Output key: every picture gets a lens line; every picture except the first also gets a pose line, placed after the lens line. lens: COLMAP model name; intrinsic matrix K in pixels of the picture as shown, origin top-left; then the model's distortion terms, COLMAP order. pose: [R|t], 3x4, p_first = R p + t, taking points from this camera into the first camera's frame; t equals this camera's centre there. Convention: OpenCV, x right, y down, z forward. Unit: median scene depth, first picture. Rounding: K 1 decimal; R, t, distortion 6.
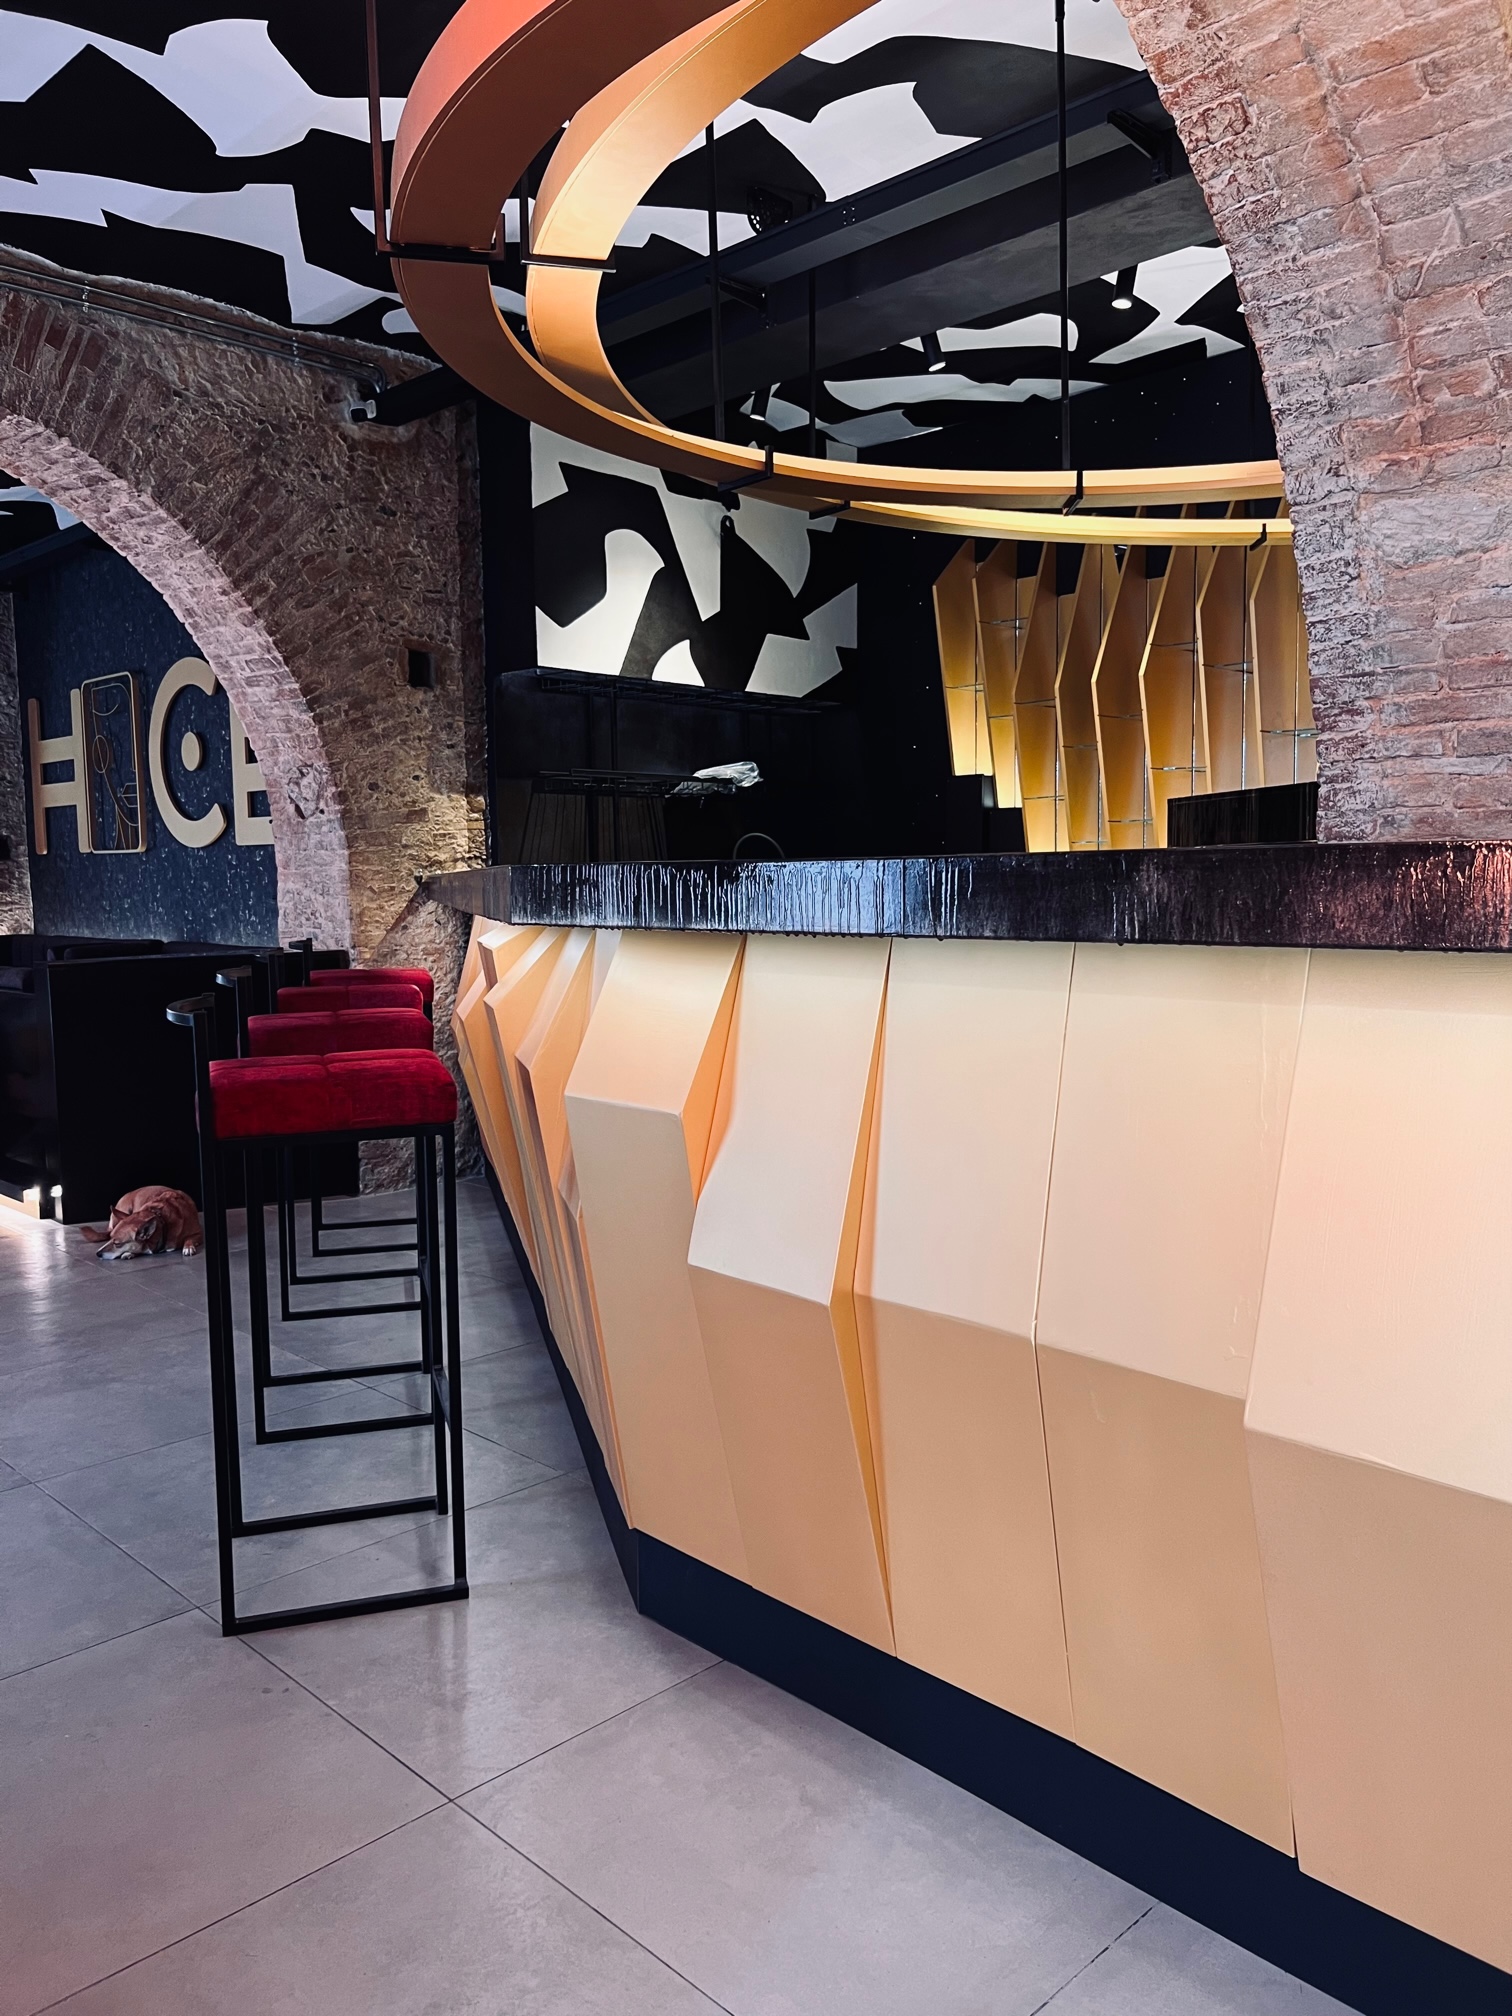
lens RADIAL K [[1511.9, 0, 752.6], [0, 1511.9, 1009.5], [0, 0, 1]] dist [0.037162, -0.037755]
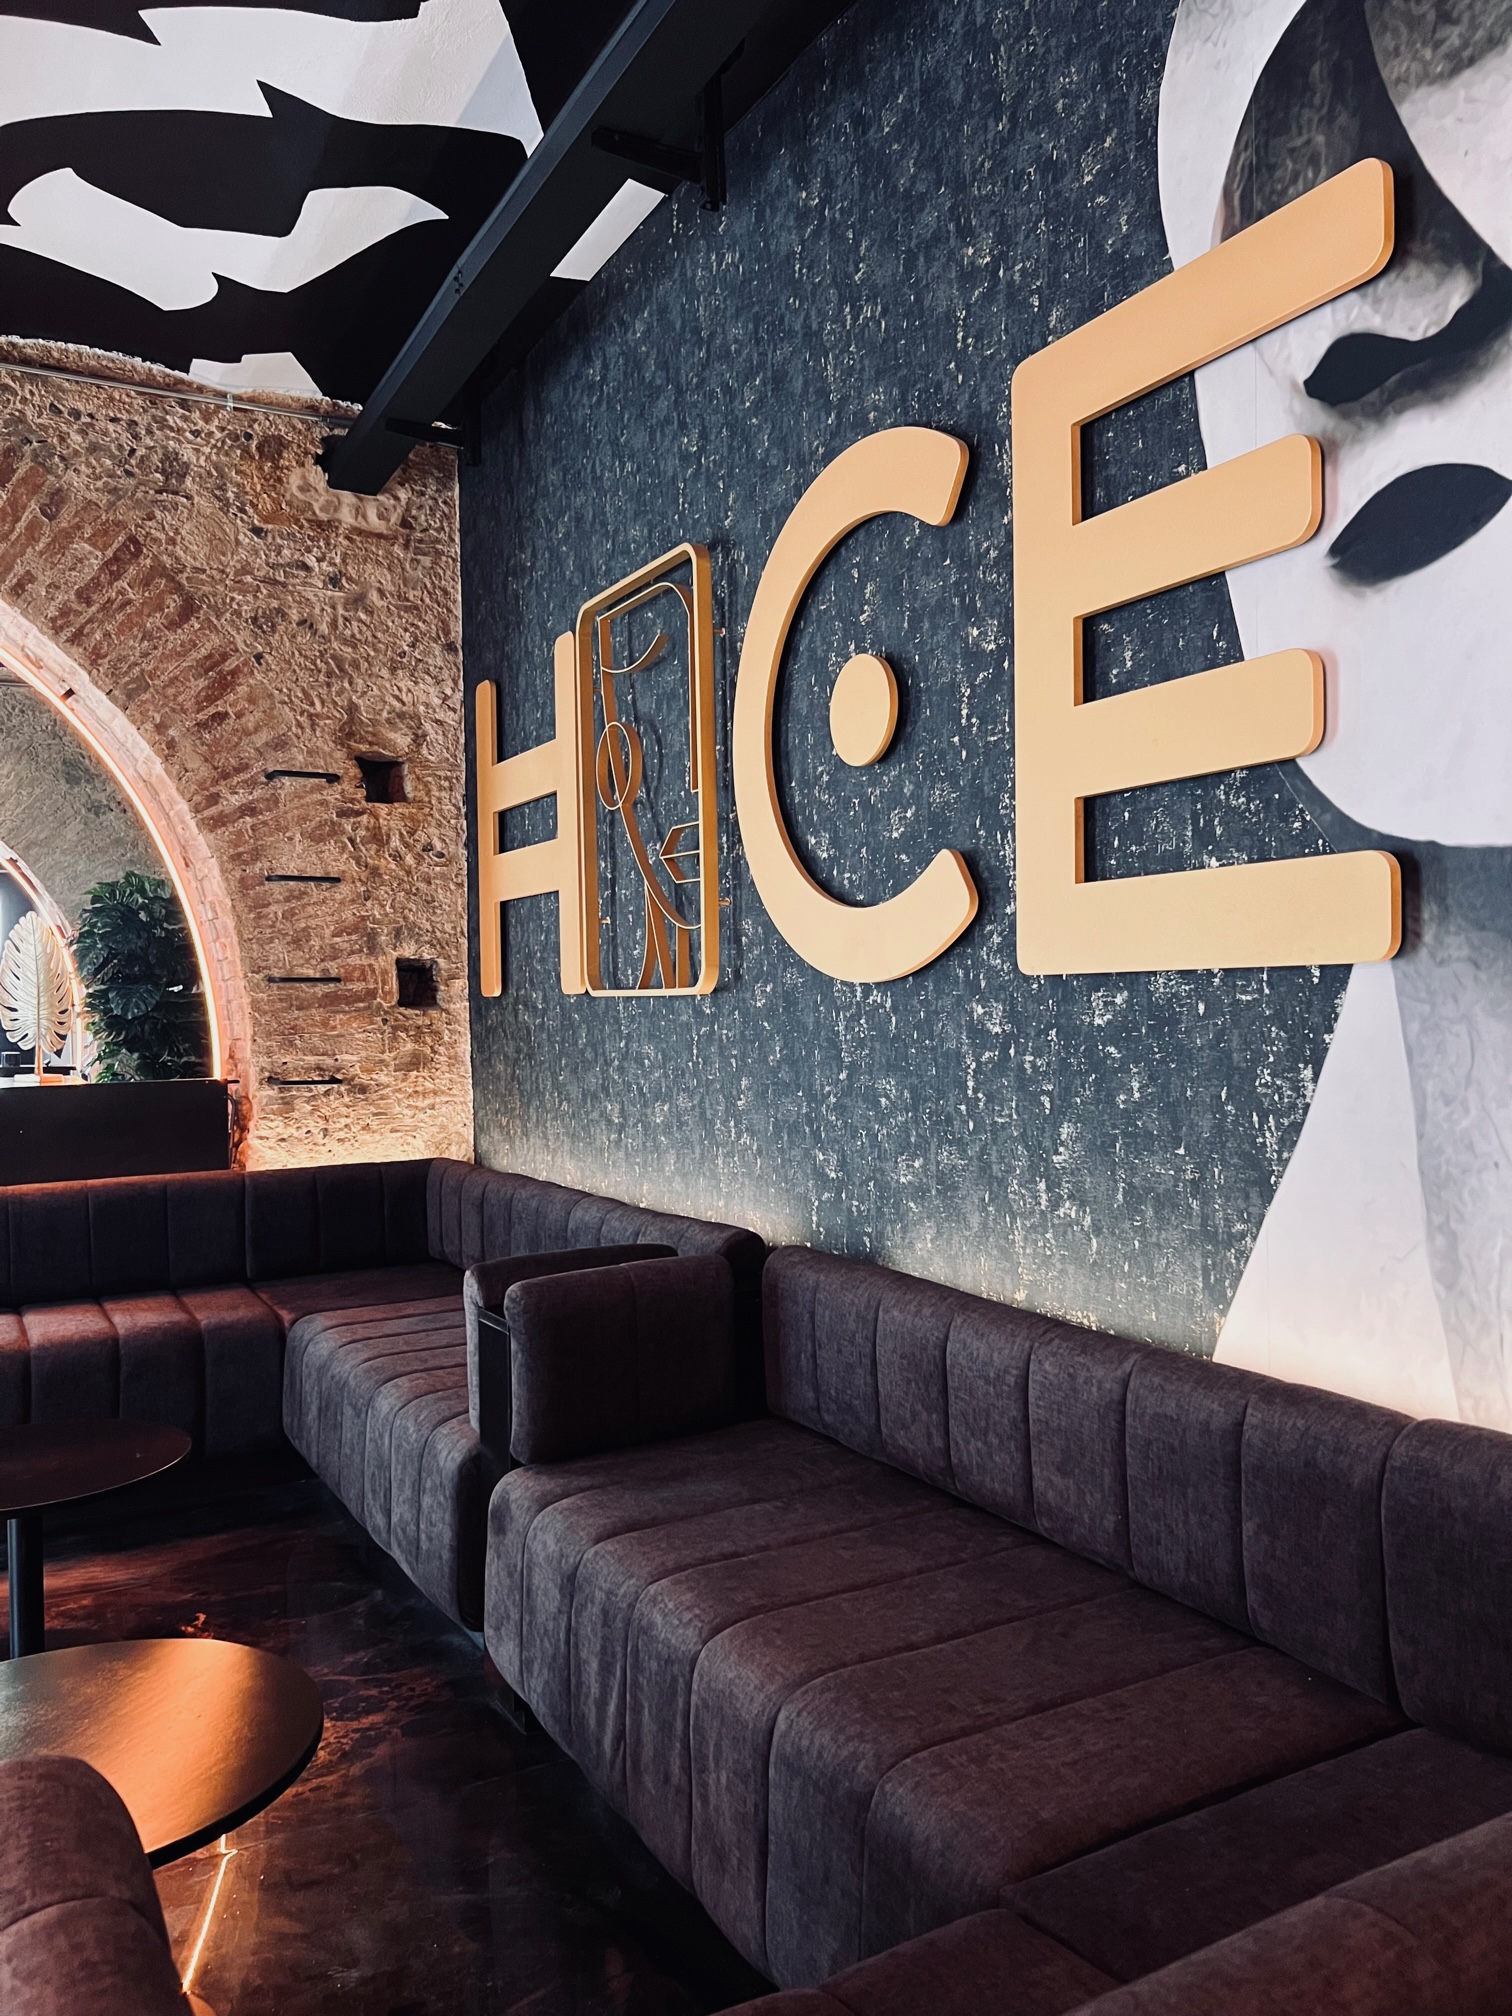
lens RADIAL K [[1511.9, 0, 769.4], [0, 1511.9, 1011.9], [0, 0, 1]] dist [0.037162, -0.037755]
pose [[0.960889, -0.001280, -0.276930, -0.269968], [-0.021070, 0.996753, -0.077715, -0.066942], [0.276130, 0.080510, 0.957742, 0.612466]]
